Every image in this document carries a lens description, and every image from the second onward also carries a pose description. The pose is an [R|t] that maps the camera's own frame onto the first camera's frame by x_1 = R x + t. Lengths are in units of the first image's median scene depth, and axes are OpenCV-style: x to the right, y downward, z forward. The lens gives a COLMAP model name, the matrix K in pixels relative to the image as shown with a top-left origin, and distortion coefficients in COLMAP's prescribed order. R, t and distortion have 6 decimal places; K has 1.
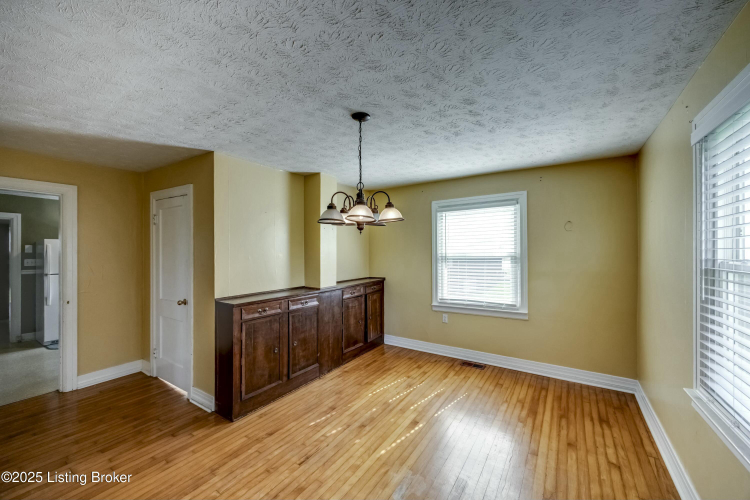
lens RADIAL K [[285.7, 0, 377.9], [0, 285.7, 251.1], [0, 0, 1]] dist [-0.003276, -0.000024]
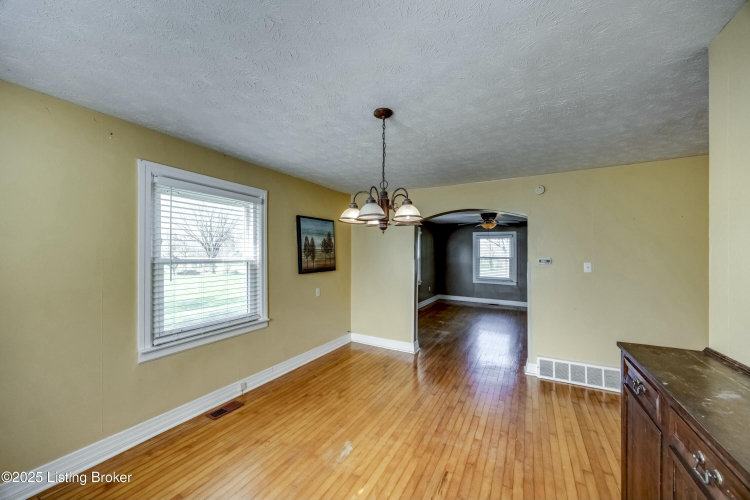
lens RADIAL K [[285.7, 0, 376.2], [0, 285.7, 254.9], [0, 0, 1]] dist [-0.003276, -0.000024]
pose [[-0.996342, 0.000332, -0.085460, 0.035669], [0.000768, 0.999987, -0.005063, 0.011839], [0.085457, -0.005110, -0.996329, 1.473305]]
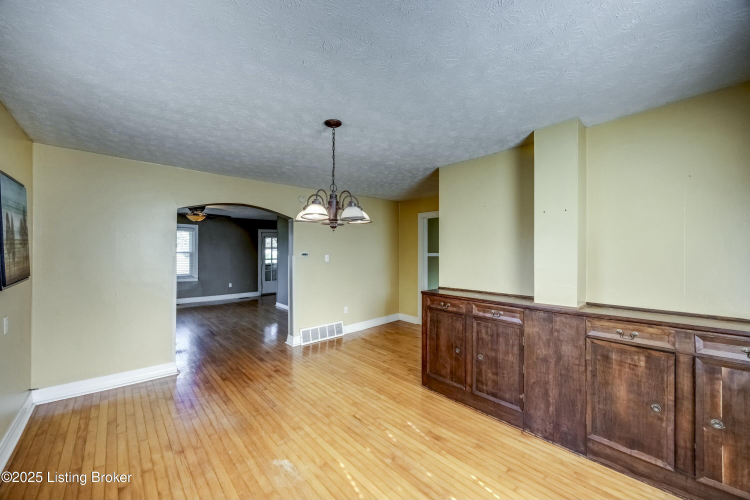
lens RADIAL K [[285.7, 0, 377.4], [0, 285.7, 249.2], [0, 0, 1]] dist [-0.003276, -0.000024]
pose [[-0.241902, 0.000968, -0.970300, 0.707423], [0.003742, 0.999993, 0.000065, 0.004428], [0.970293, -0.003615, -0.241904, 1.069260]]
